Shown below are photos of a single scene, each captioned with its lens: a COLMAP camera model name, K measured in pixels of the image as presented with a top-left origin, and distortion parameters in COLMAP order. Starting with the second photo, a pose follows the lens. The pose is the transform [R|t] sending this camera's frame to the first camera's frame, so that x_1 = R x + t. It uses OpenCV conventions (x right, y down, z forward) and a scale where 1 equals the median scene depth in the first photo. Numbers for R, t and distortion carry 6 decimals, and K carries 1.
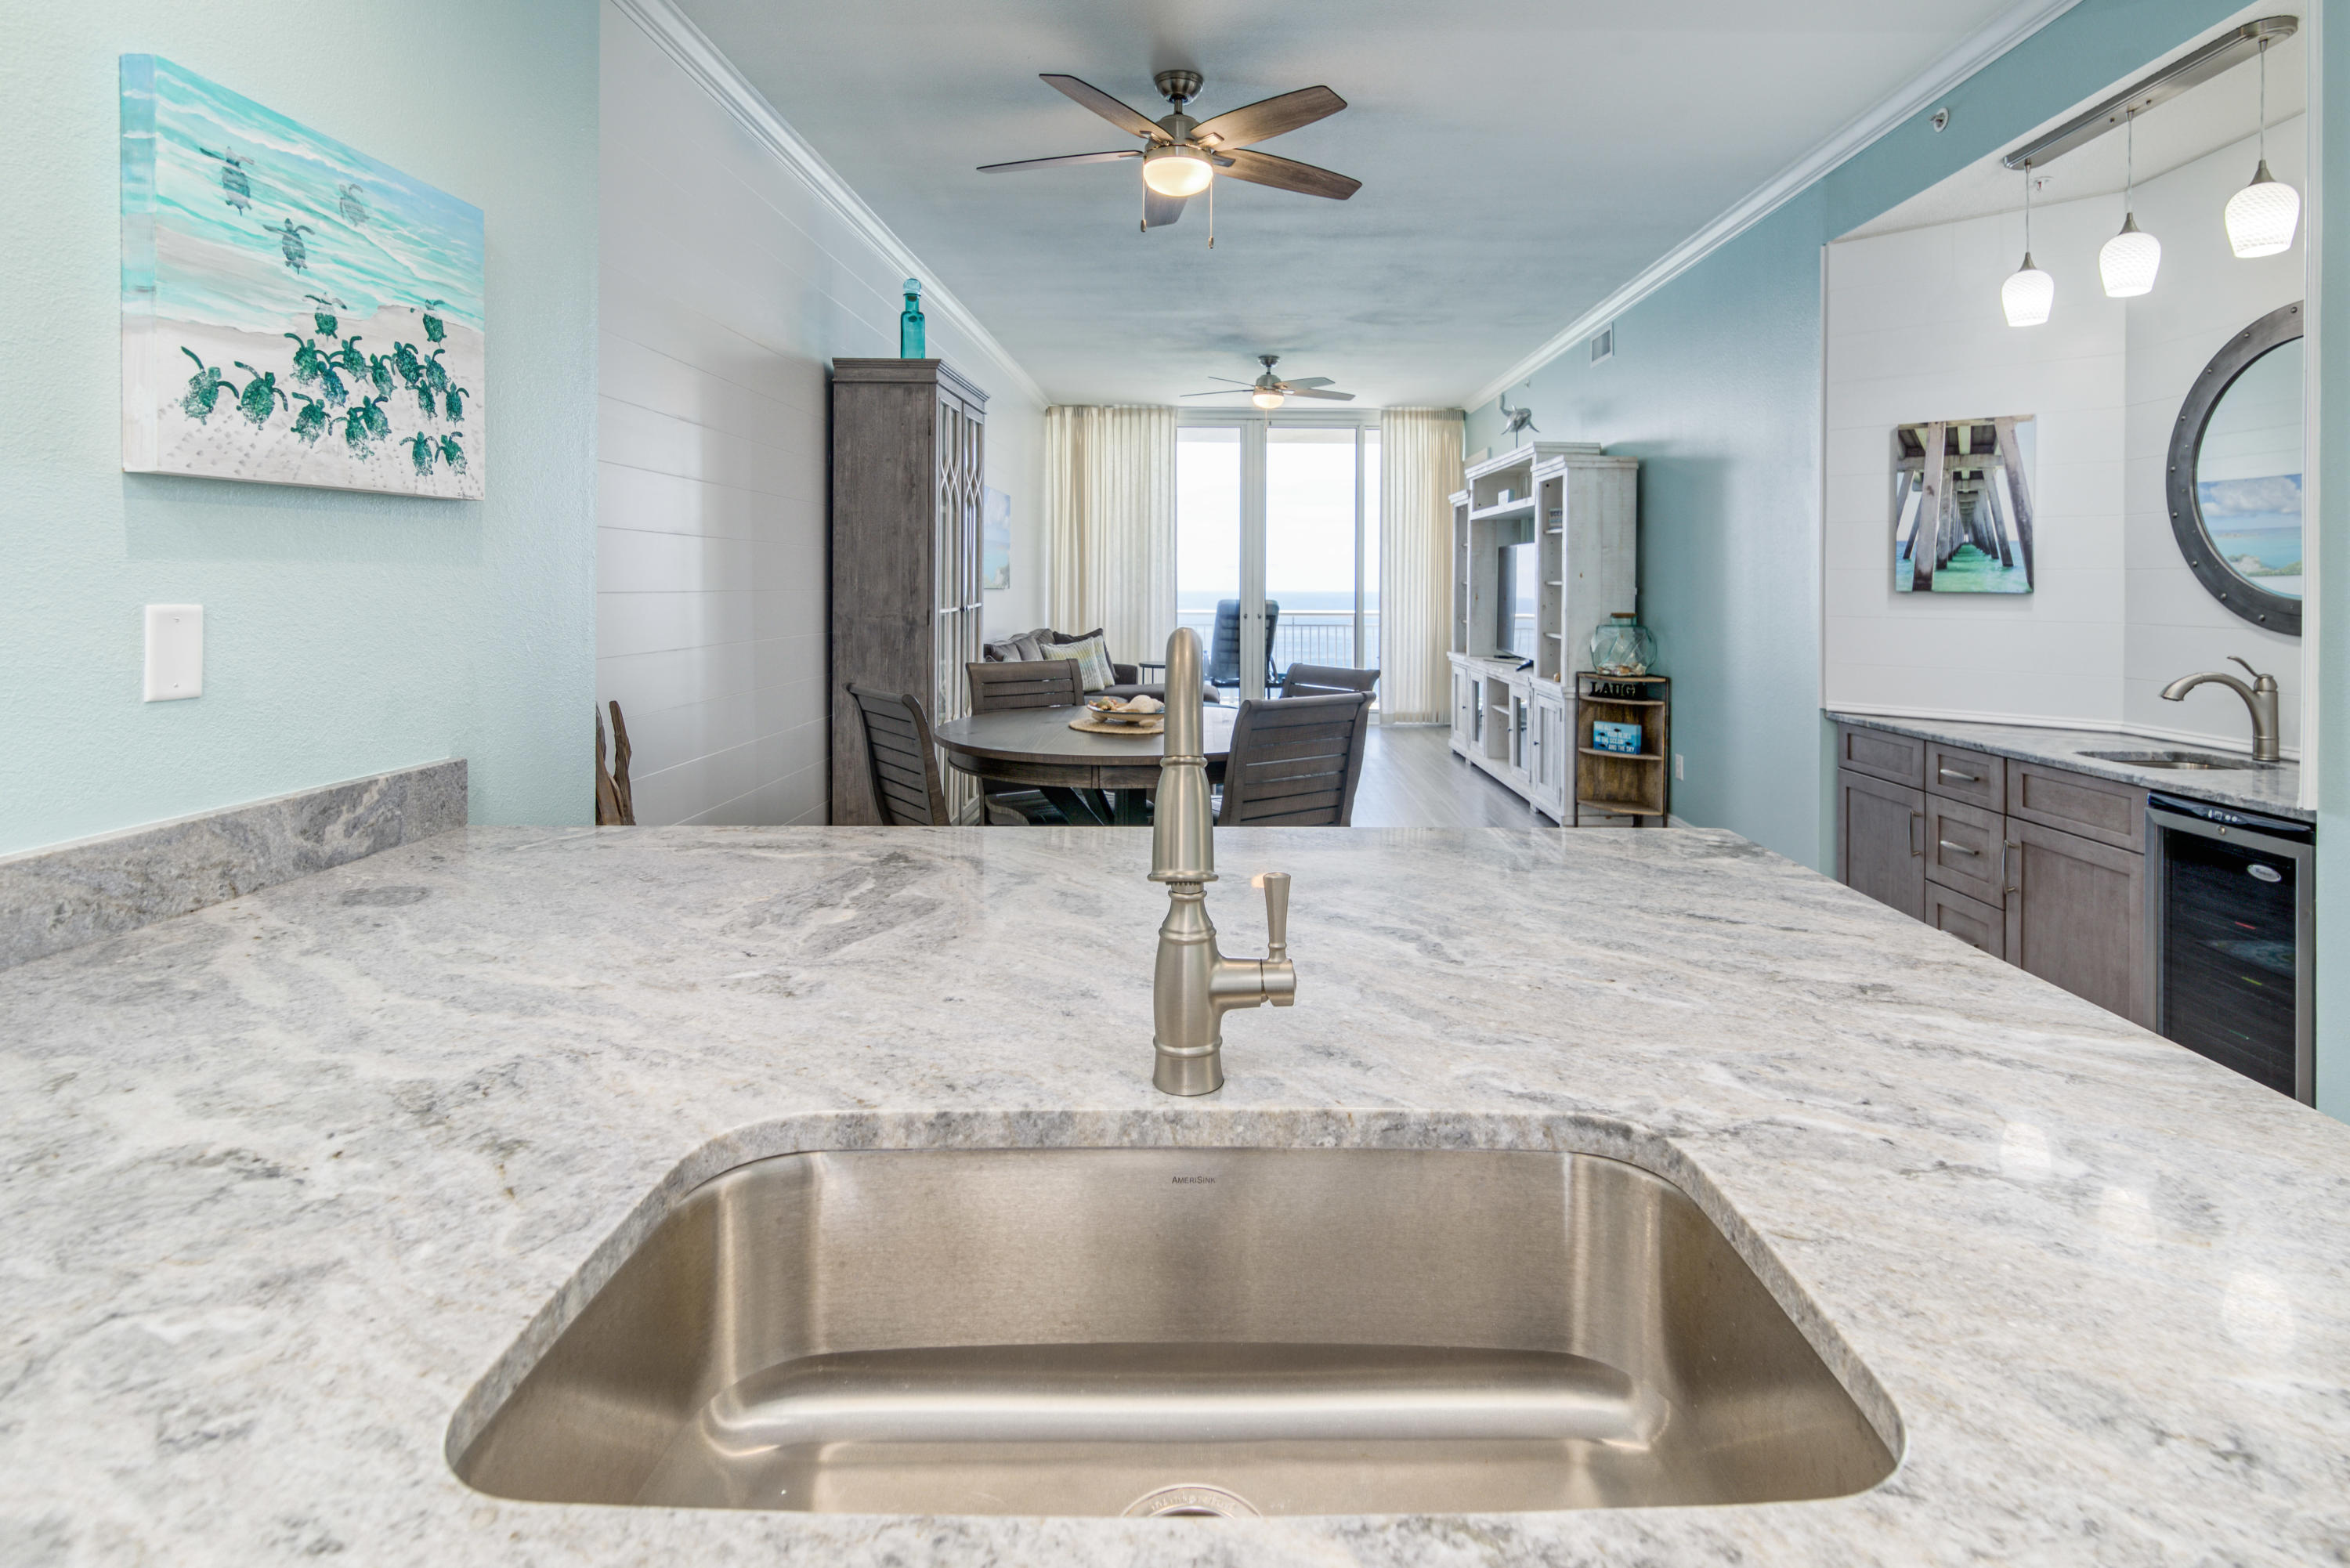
lens RADIAL K [[1129.6, 0, 1199.5], [0, 1129.6, 588.8], [0, 0, 1]] dist [-0.001442, -0.000391]
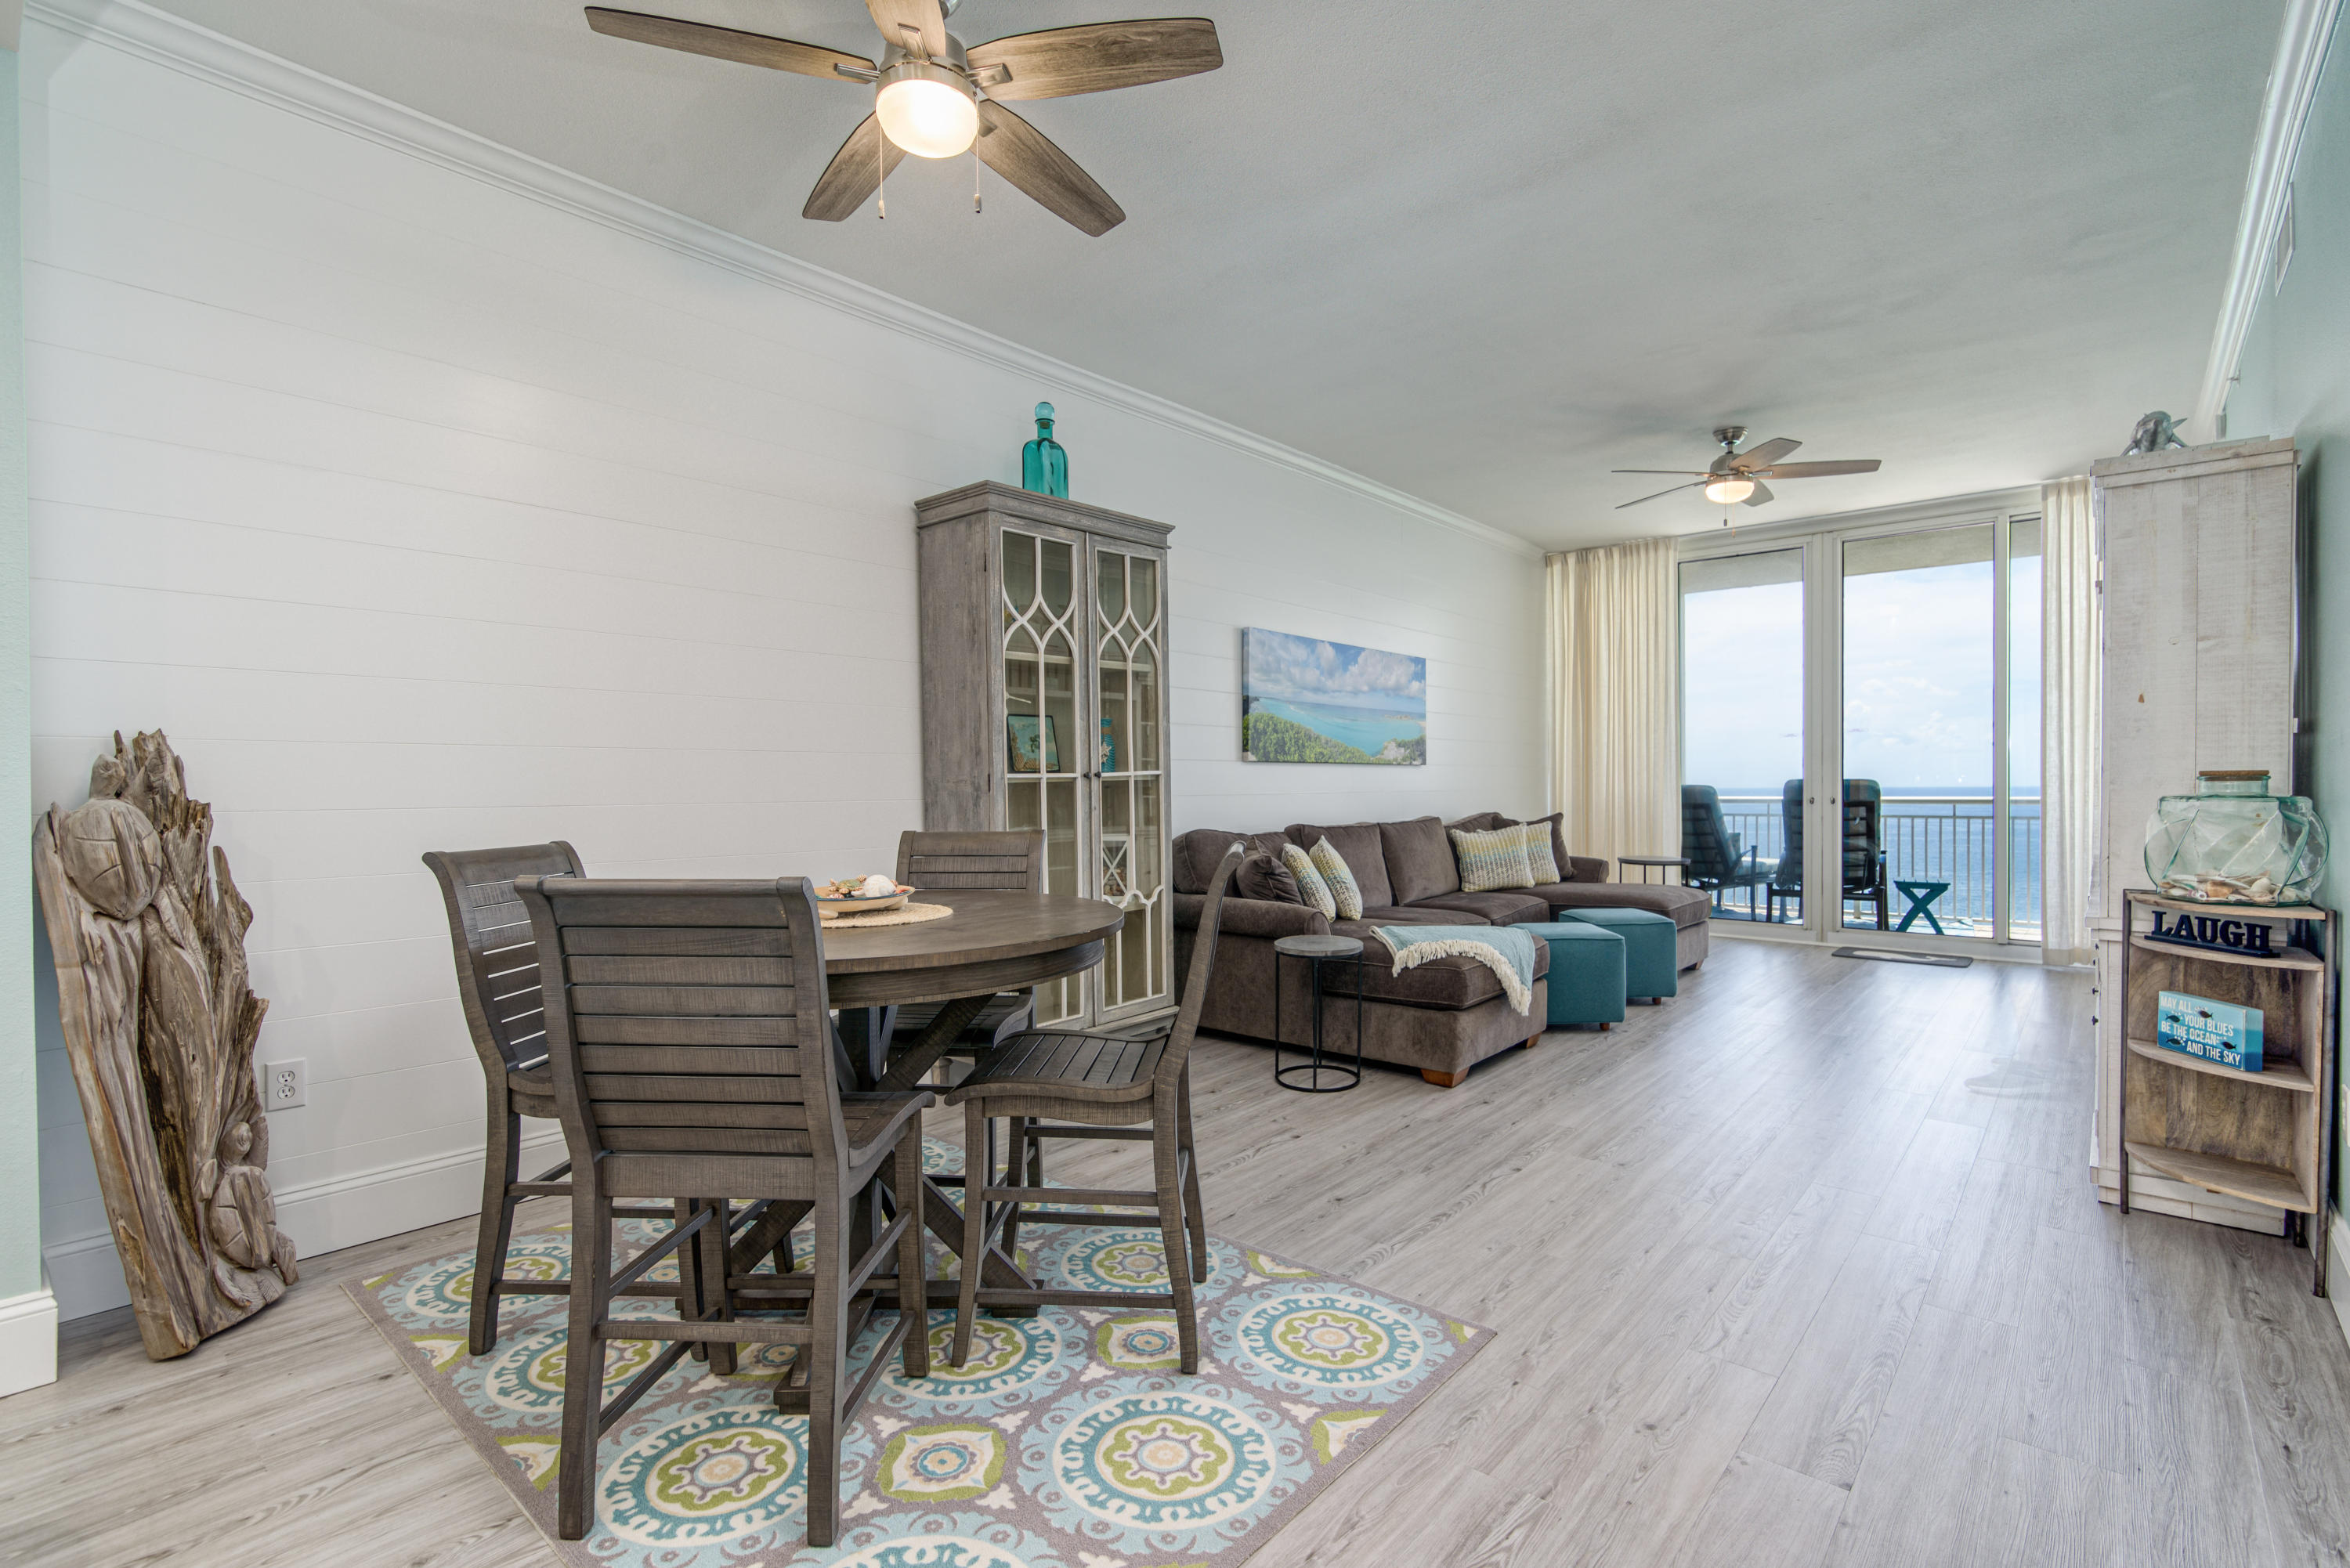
lens RADIAL K [[1075.6, 0, 1209.8], [0, 1075.6, 791.0], [0, 0, 1]] dist [-0.004094, 0.000917]
pose [[0.770907, -0.006875, -0.636910, 0.507517], [0.008320, 0.999965, -0.000724, 0.041927], [0.636893, -0.004741, 0.770938, 0.578079]]
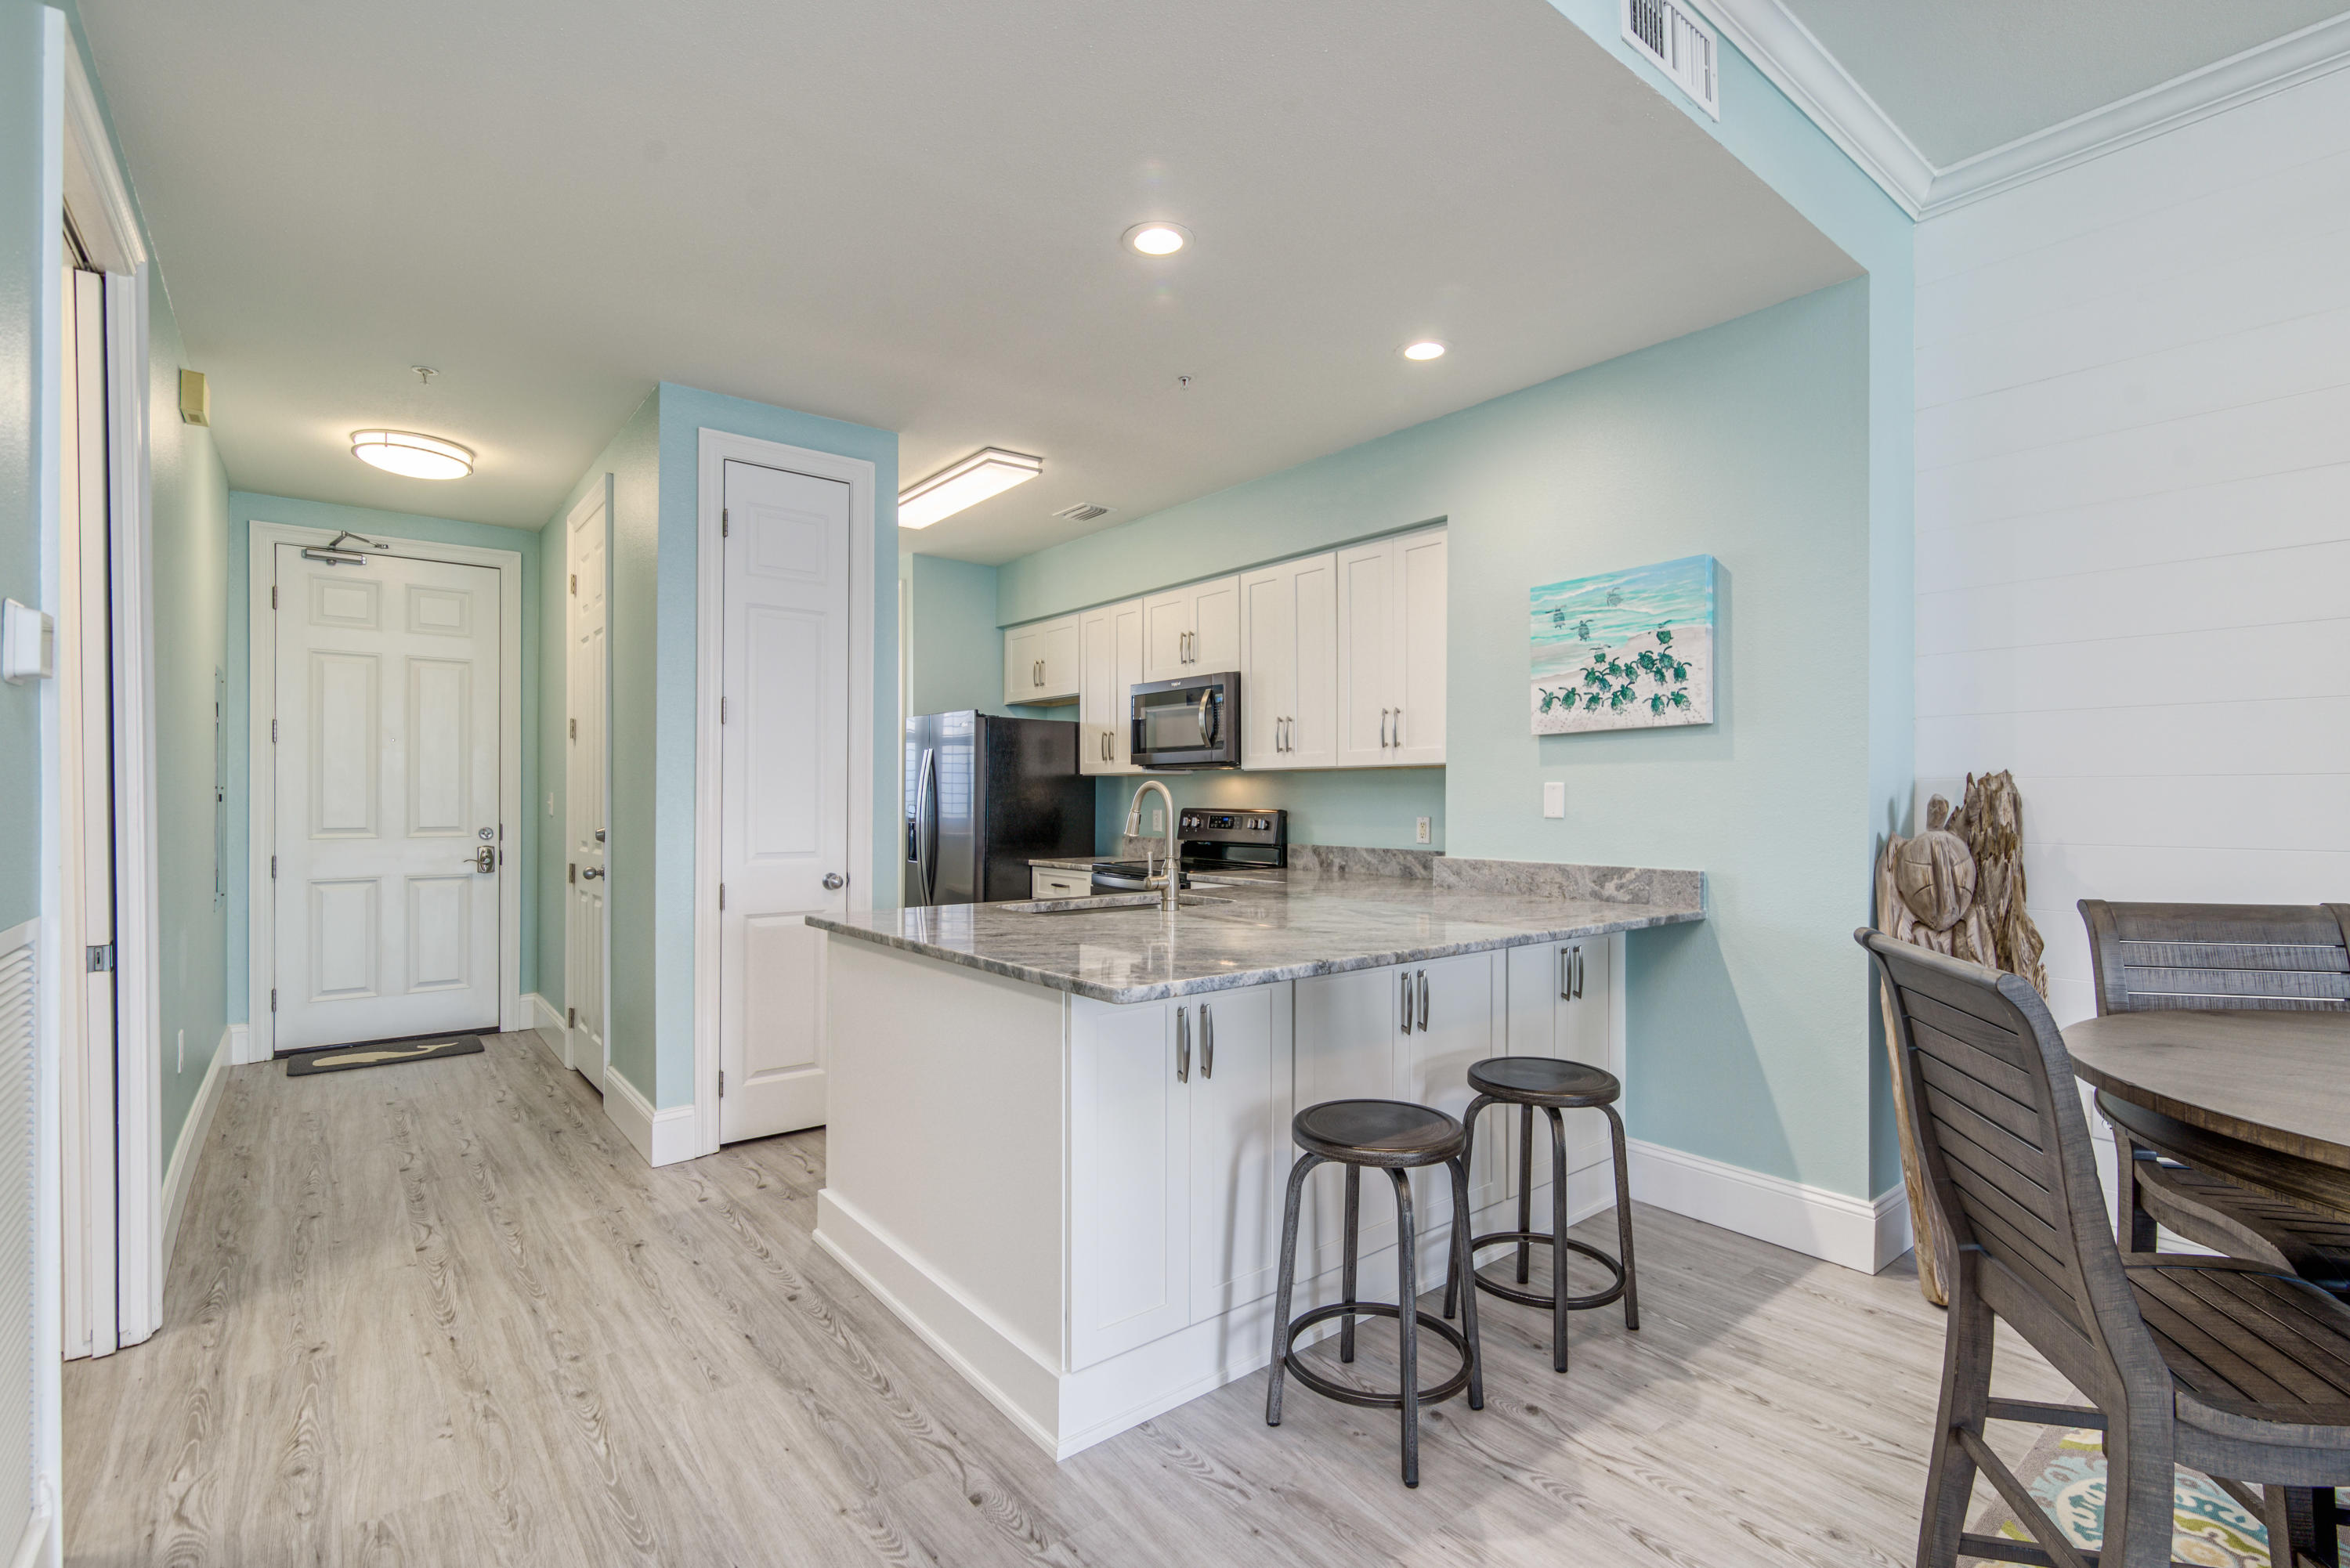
lens RADIAL K [[1075.6, 0, 1193.8], [0, 1075.6, 802.2], [0, 0, 1]] dist [-0.004094, 0.000917]
pose [[-0.768427, -0.006480, -0.639905, 0.513847], [-0.009024, 0.999959, 0.000711, 0.024642], [0.639874, 0.006320, -0.768454, 0.899834]]
